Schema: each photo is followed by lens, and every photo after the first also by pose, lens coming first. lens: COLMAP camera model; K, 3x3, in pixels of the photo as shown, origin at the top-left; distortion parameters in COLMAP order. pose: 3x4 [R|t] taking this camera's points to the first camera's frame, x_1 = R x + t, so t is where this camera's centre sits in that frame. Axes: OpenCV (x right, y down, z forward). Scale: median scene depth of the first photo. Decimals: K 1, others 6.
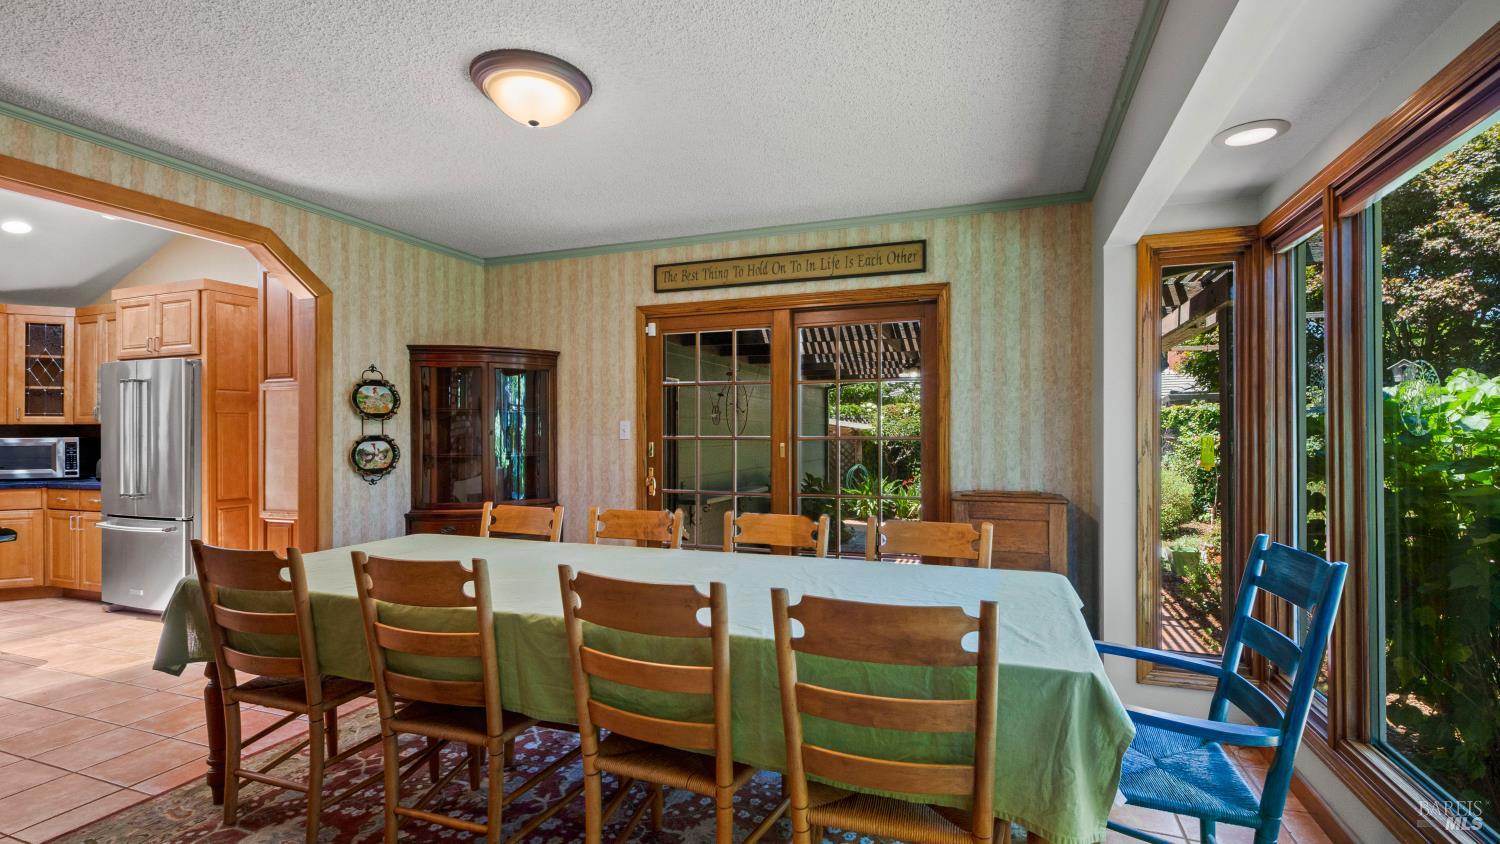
lens RADIAL K [[685.0, 0, 749.2], [0, 685.0, 426.3], [0, 0, 1]] dist [0.001150, -0.001516]
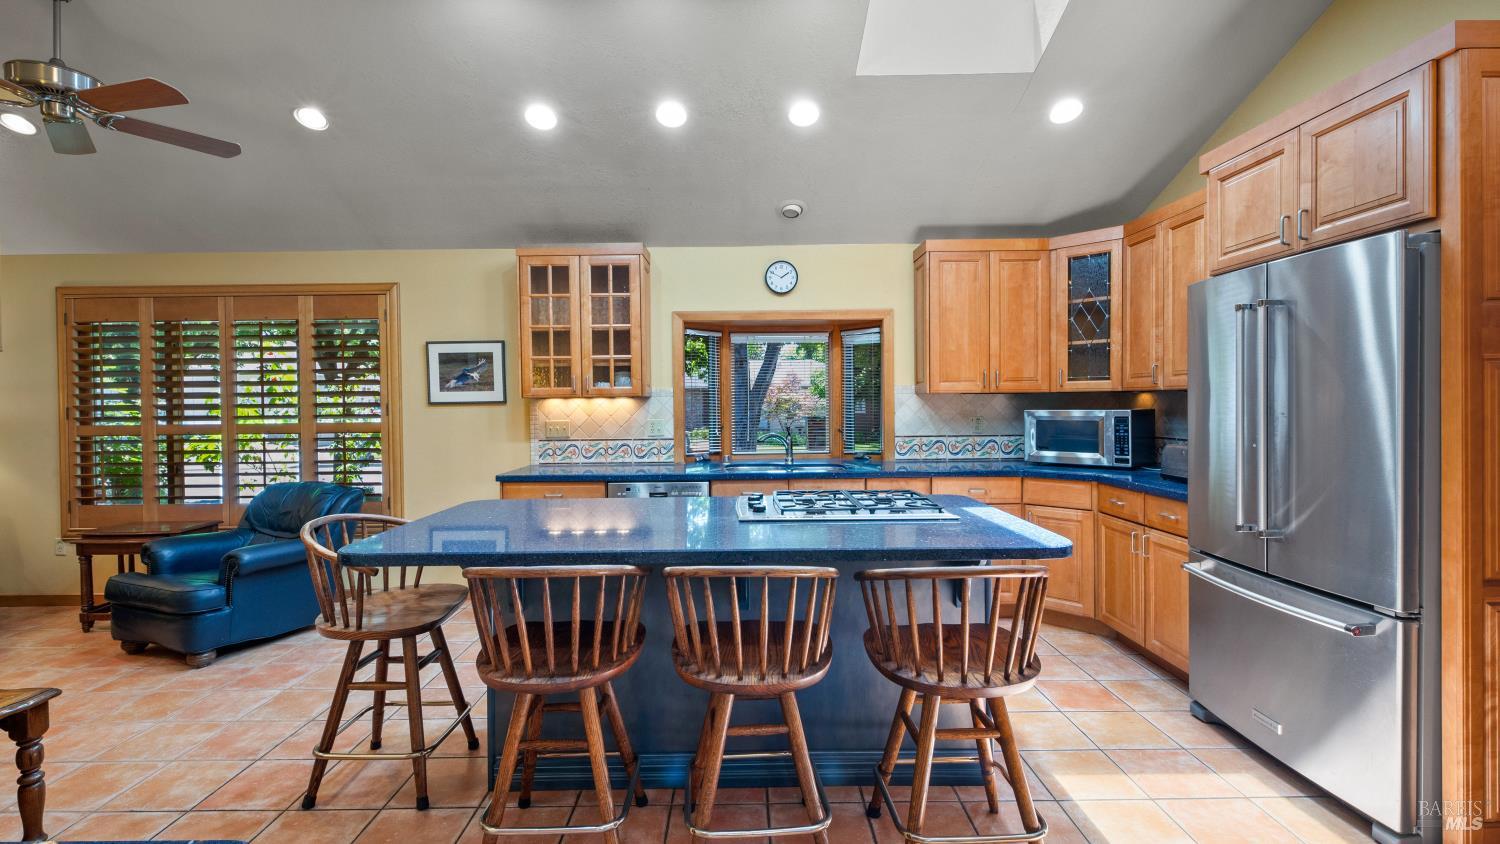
lens RADIAL K [[673.4, 0, 742.8], [0, 673.4, 416.3], [0, 0, 1]] dist [0.005877, -0.000706]
pose [[0.349783, 0.022529, -0.936560, -0.594814], [0.020462, 0.999289, 0.031680, -0.008318], [0.936607, -0.030245, 0.349073, 0.491853]]
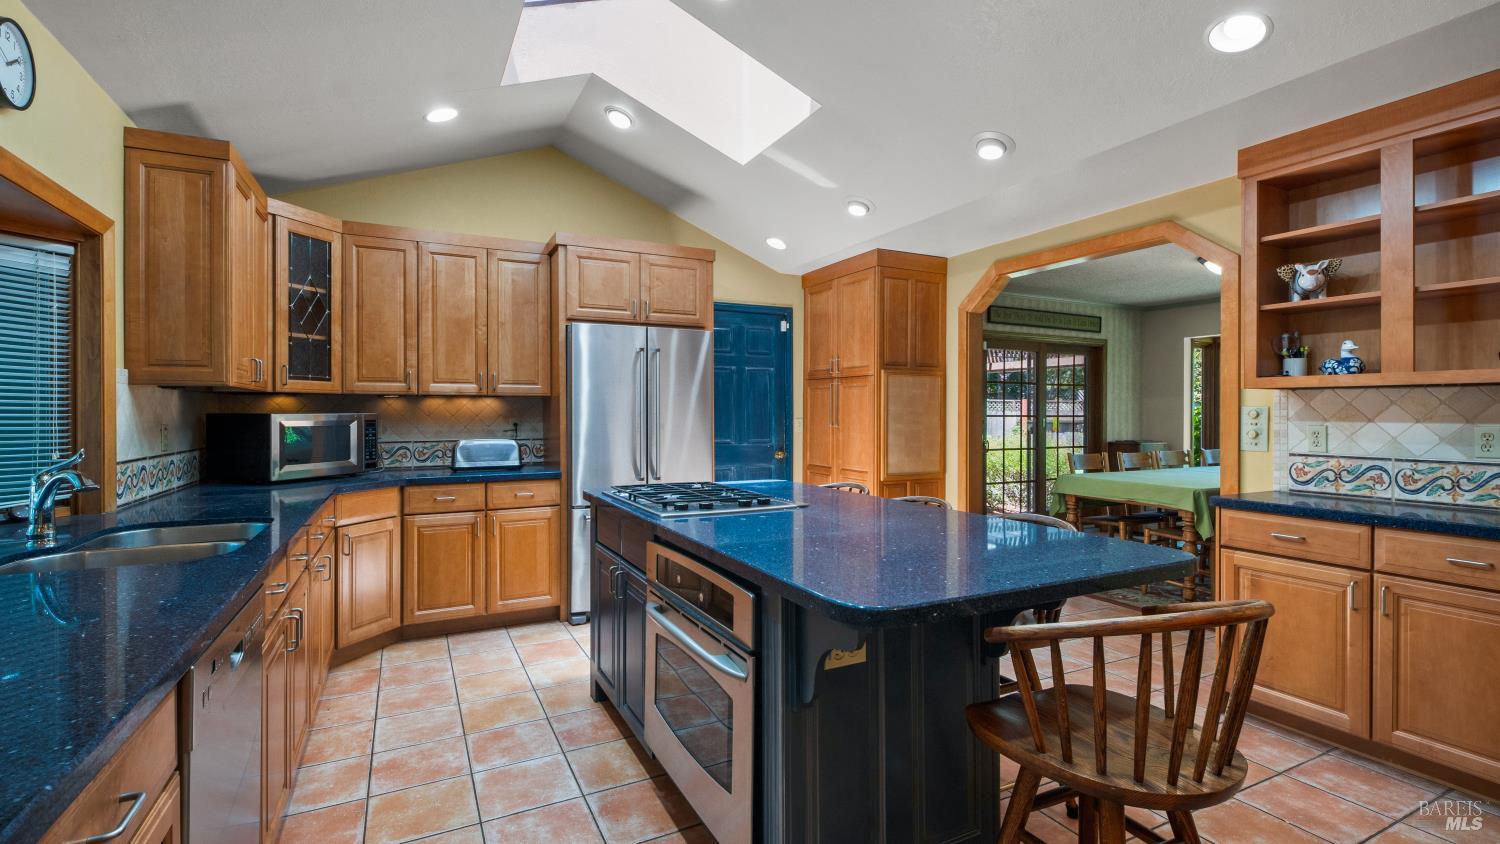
lens RADIAL K [[673.4, 0, 742.8], [0, 673.4, 416.3], [0, 0, 1]] dist [0.005877, -0.000706]
pose [[0.684058, 0.001282, 0.729426, -1.526367], [-0.012877, 0.999864, 0.010319, 0.009601], [-0.729314, -0.016452, 0.683982, 0.329223]]
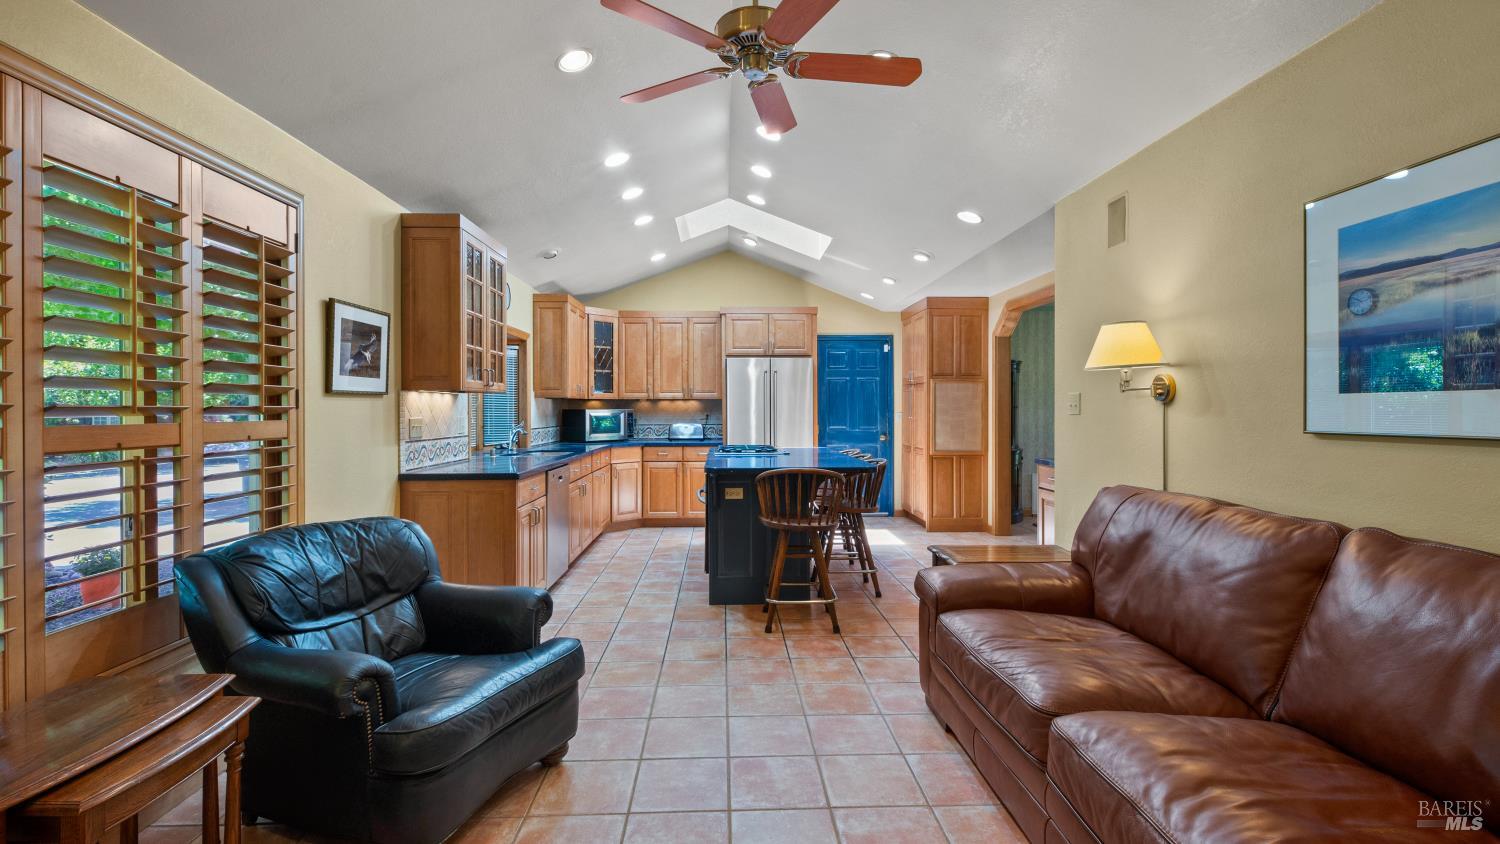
lens RADIAL K [[673.4, 0, 742.8], [0, 673.4, 416.3], [0, 0, 1]] dist [0.005877, -0.000706]
pose [[0.927087, -0.000529, 0.374845, -1.589092], [-0.007698, 0.999761, 0.020450, 0.002161], [-0.374766, -0.021844, 0.926862, -0.370038]]
